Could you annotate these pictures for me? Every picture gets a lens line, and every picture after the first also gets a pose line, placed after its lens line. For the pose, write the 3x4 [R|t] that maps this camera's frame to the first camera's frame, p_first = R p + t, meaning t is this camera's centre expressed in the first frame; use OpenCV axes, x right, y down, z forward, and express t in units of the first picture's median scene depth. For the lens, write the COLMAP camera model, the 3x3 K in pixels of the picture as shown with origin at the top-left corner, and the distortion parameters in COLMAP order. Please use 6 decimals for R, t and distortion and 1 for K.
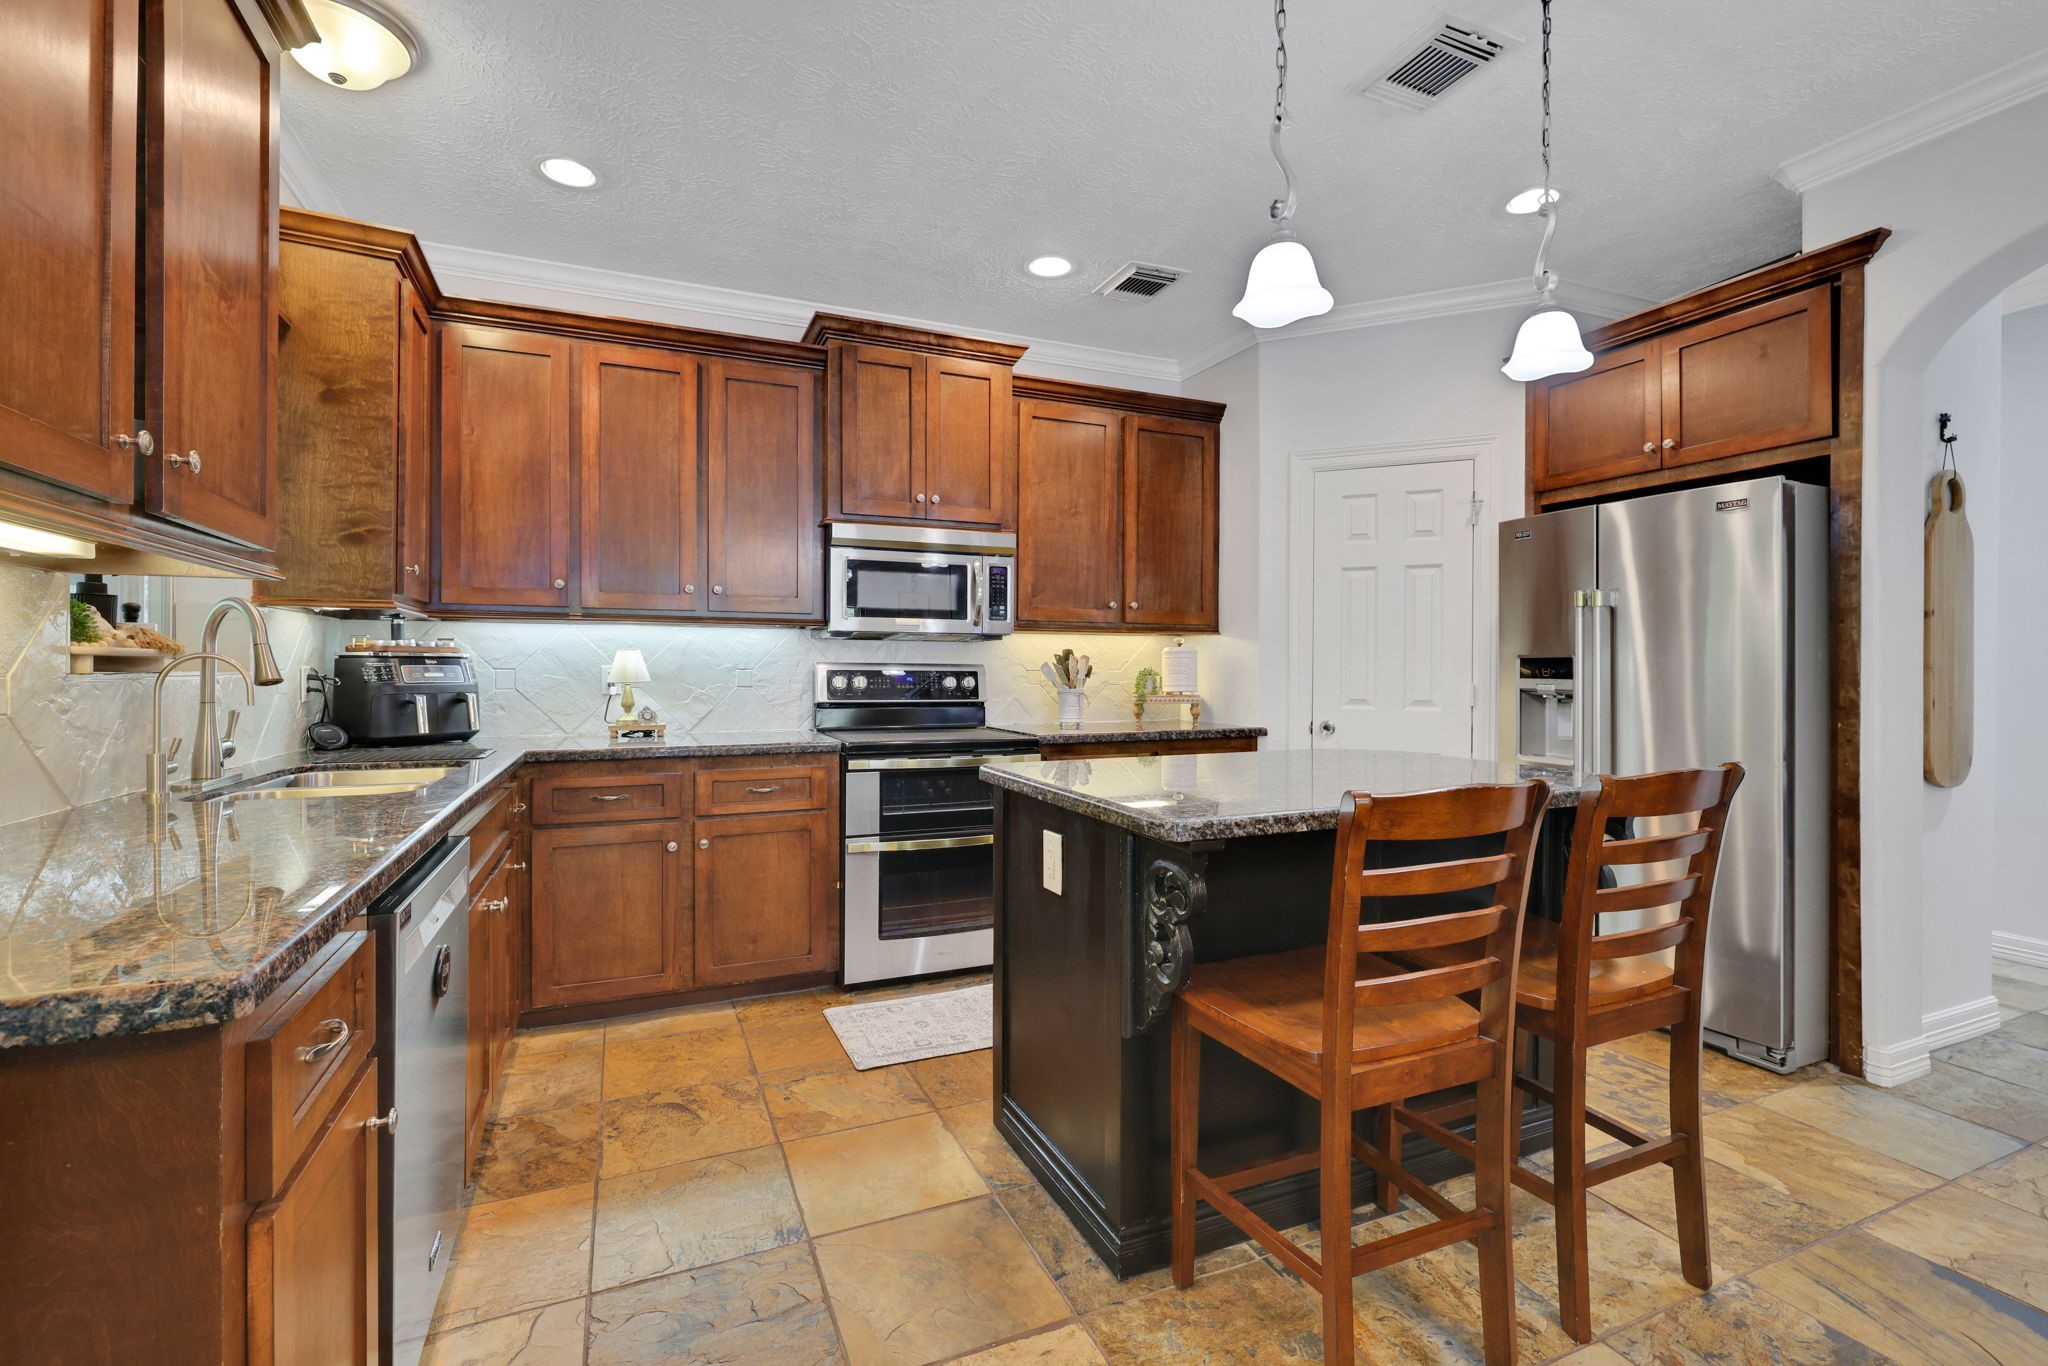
lens RADIAL K [[912.4, 0, 1027.0], [0, 912.4, 669.6], [0, 0, 1]] dist [-0.002222, 0.000016]
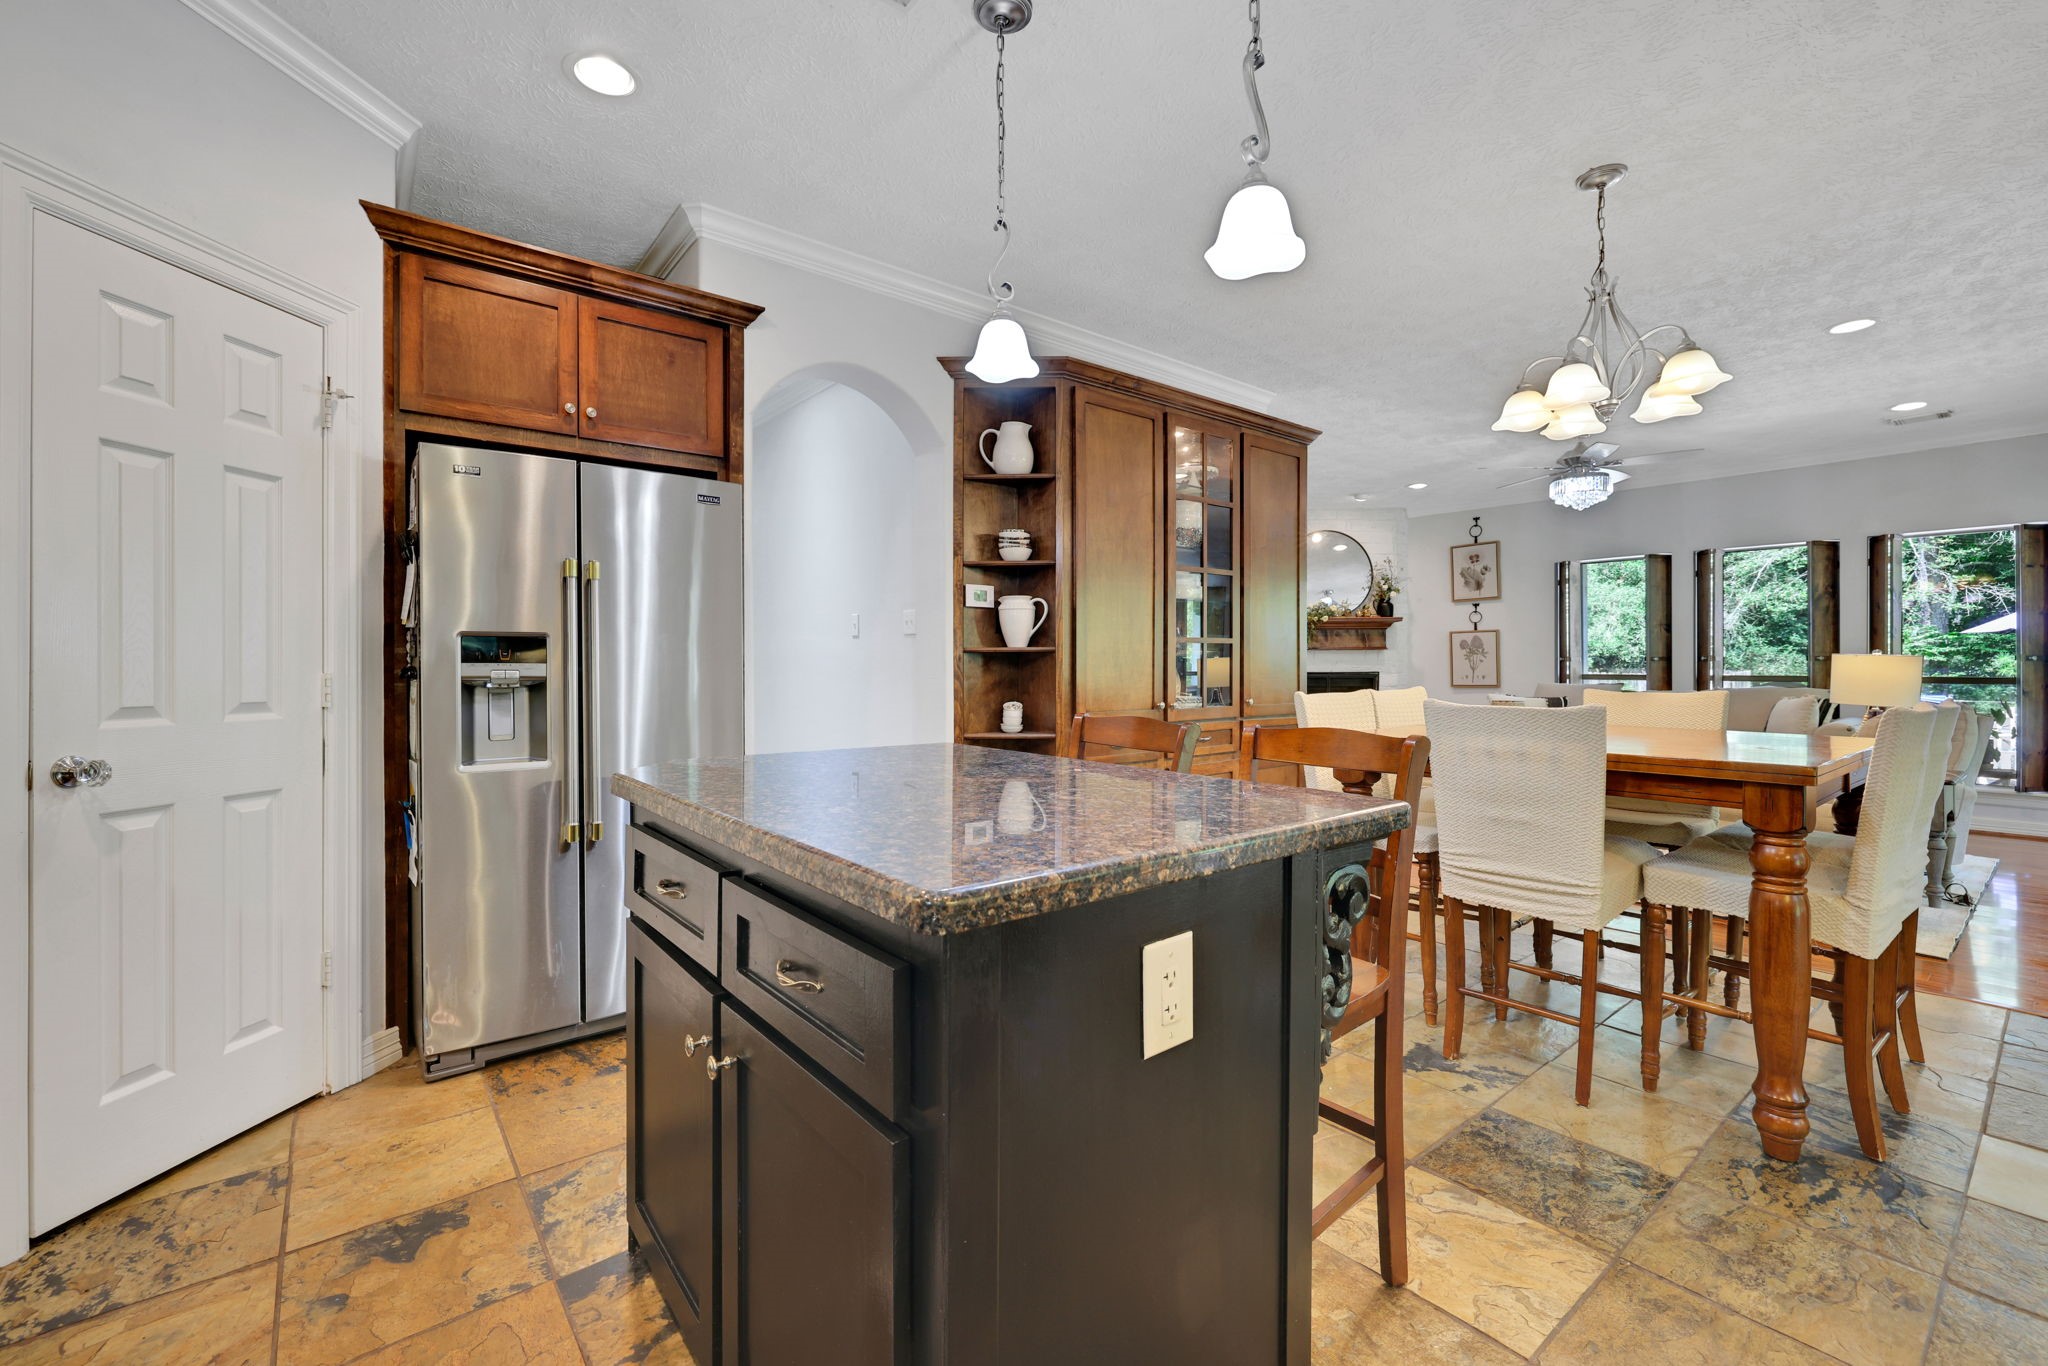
lens RADIAL K [[877.5, 0, 1022.3], [0, 877.5, 668.5], [0, 0, 1]] dist [-0.001984, -0.000326]
pose [[-0.271695, -0.003524, 0.962377, -0.287323], [0.009274, 0.999937, 0.006280, 0.015303], [-0.962339, 0.010631, -0.271645, 0.808124]]
